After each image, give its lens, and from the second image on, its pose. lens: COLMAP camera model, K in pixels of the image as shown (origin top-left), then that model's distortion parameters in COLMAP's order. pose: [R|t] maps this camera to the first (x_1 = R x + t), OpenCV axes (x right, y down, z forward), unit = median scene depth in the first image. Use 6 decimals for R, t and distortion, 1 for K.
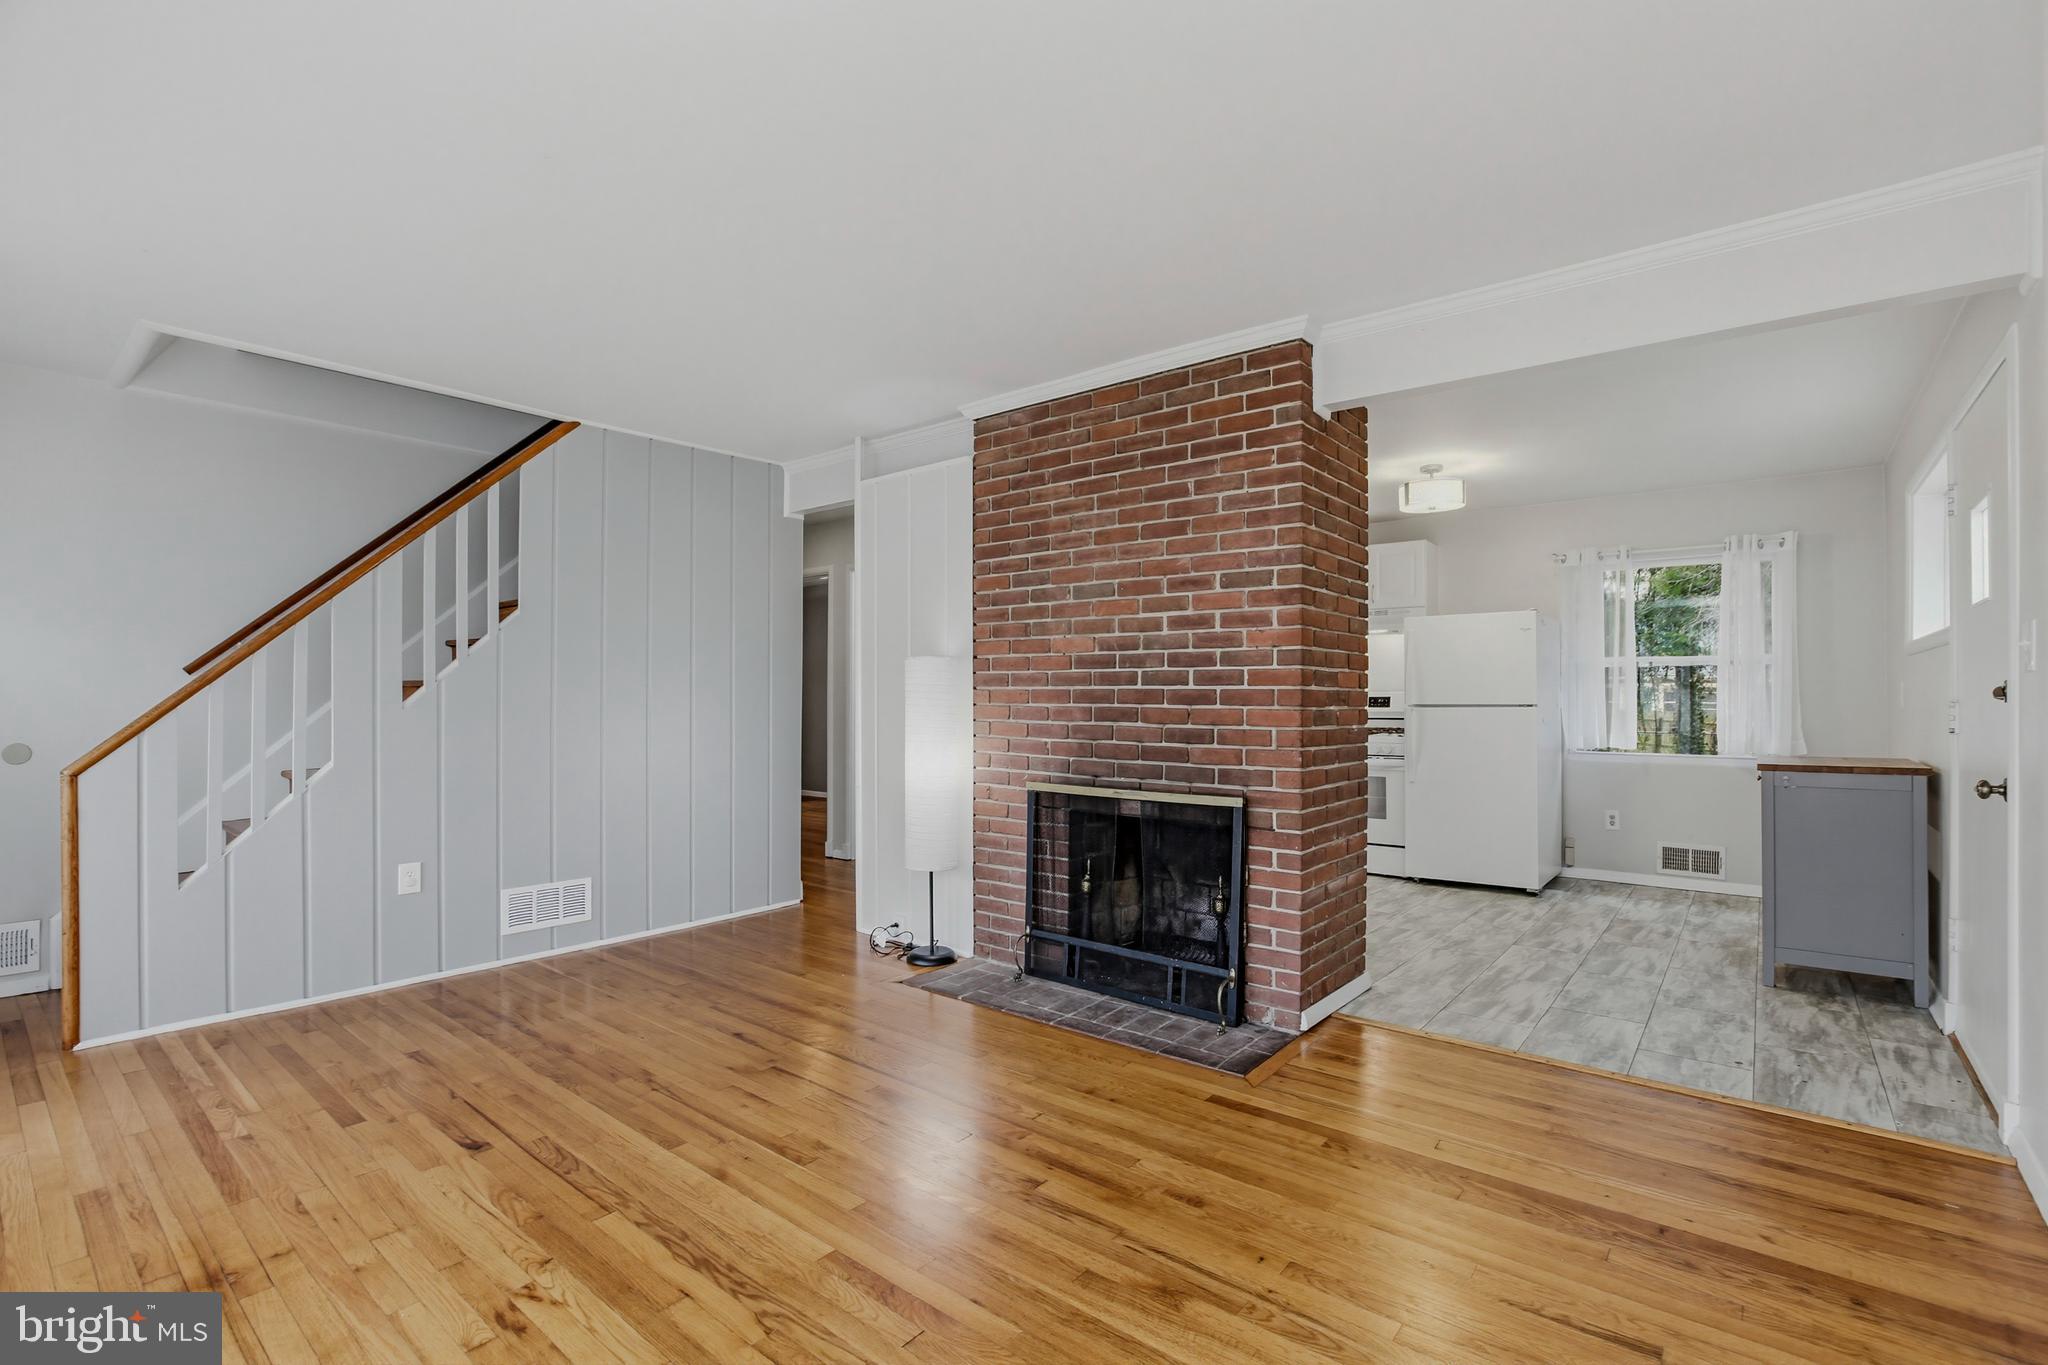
lens RADIAL K [[960.7, 0, 1017.7], [0, 960.7, 677.1], [0, 0, 1]] dist [-0.053832, 0.019526]
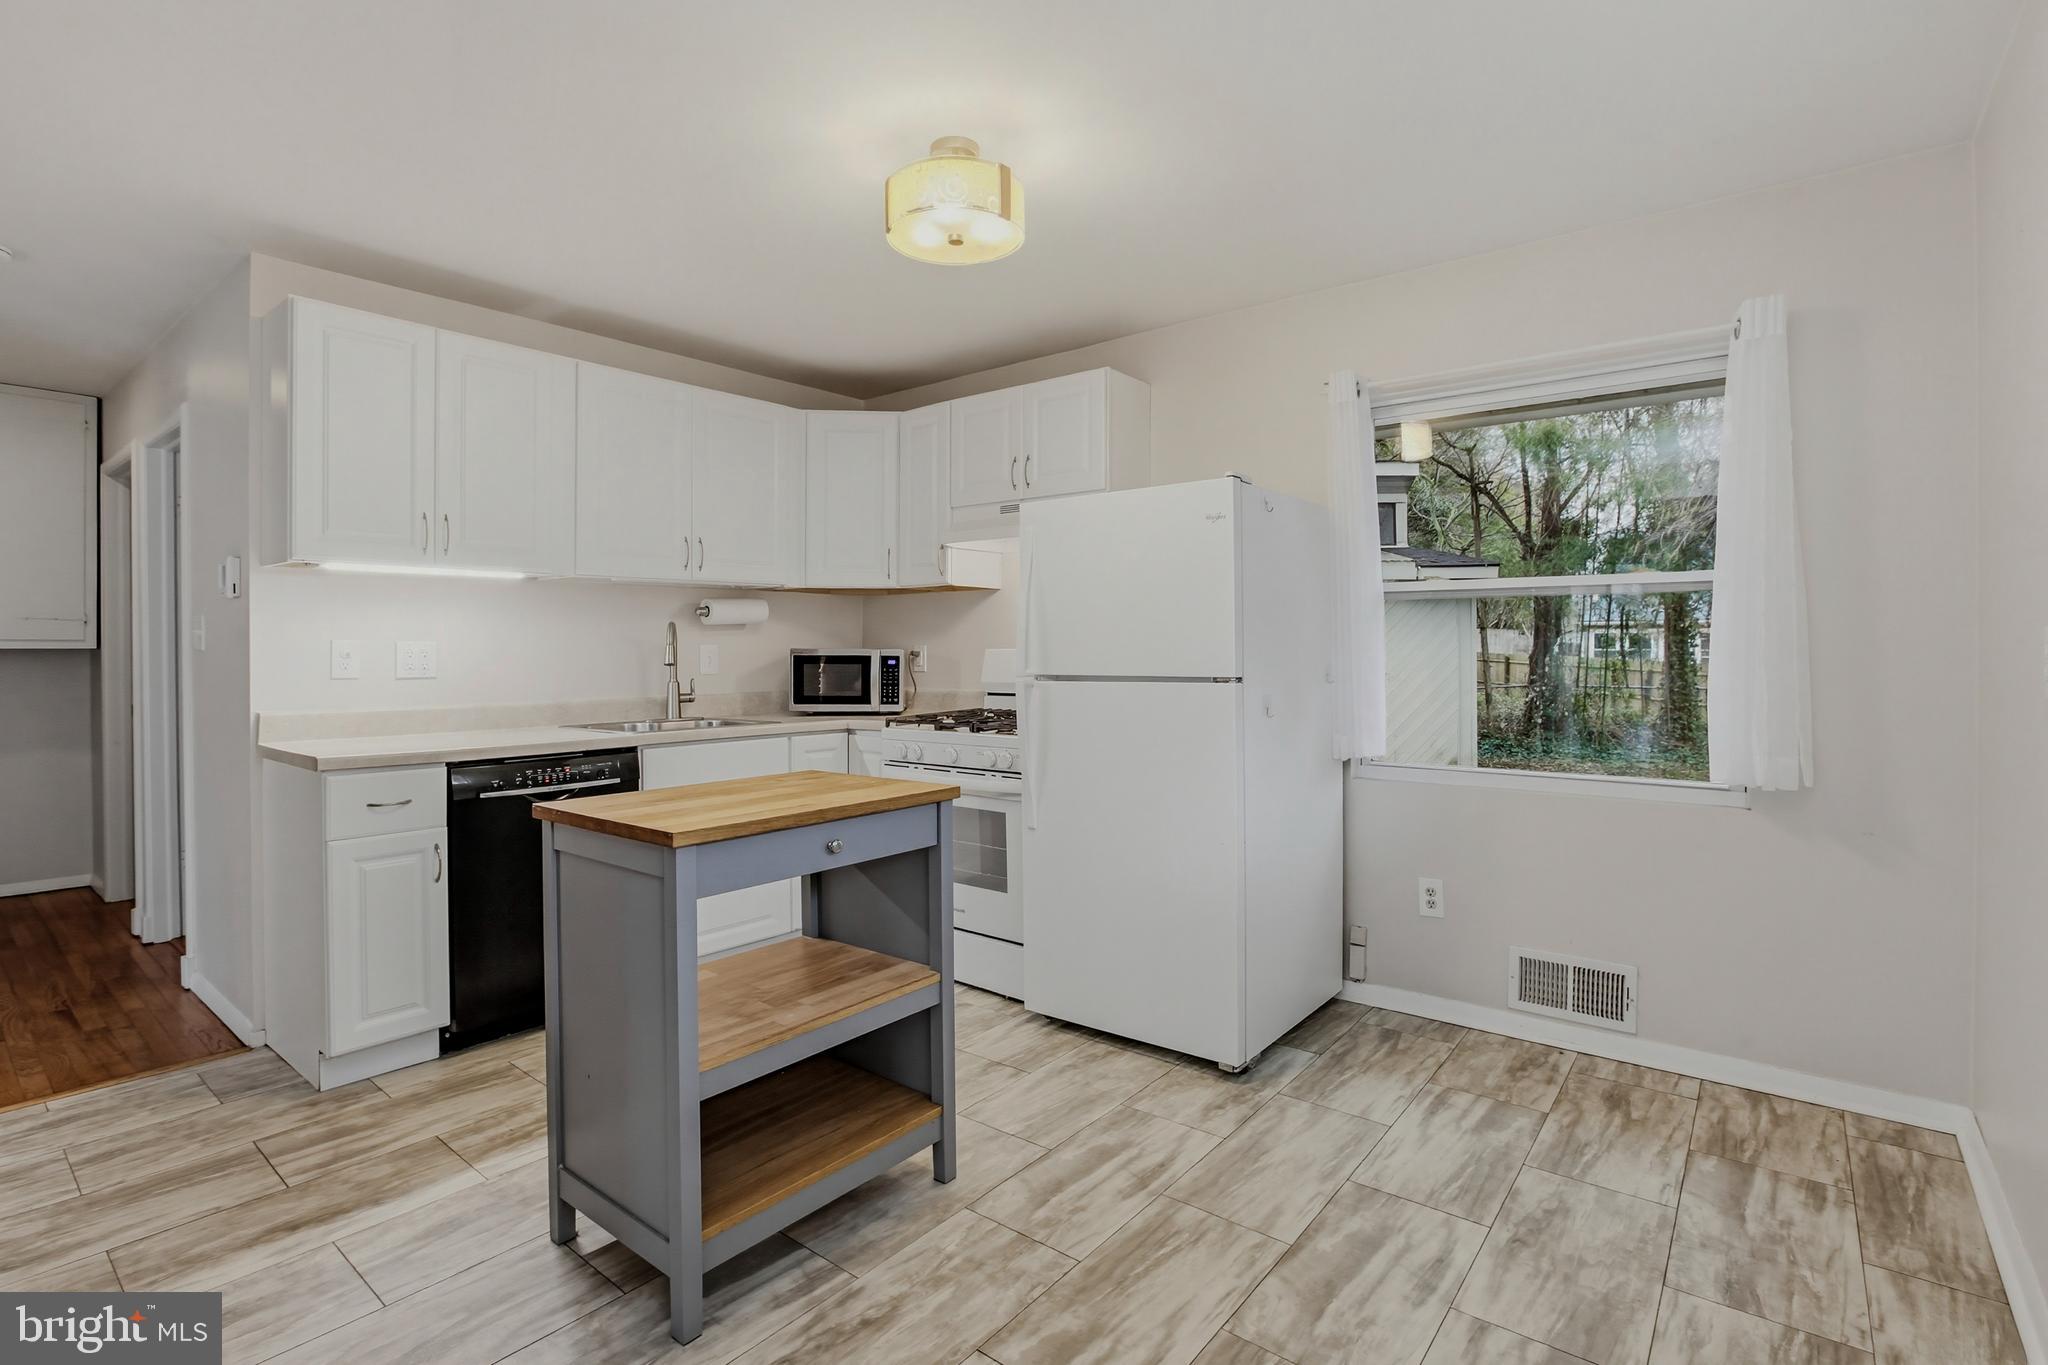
lens RADIAL K [[960.7, 0, 1054.4], [0, 960.7, 666.5], [0, 0, 1]] dist [-0.053832, 0.019526]
pose [[0.999747, -0.006404, 0.021548, 0.433146], [0.005564, 0.999231, 0.038813, 0.003905], [-0.021780, -0.038683, 0.999014, 0.510915]]
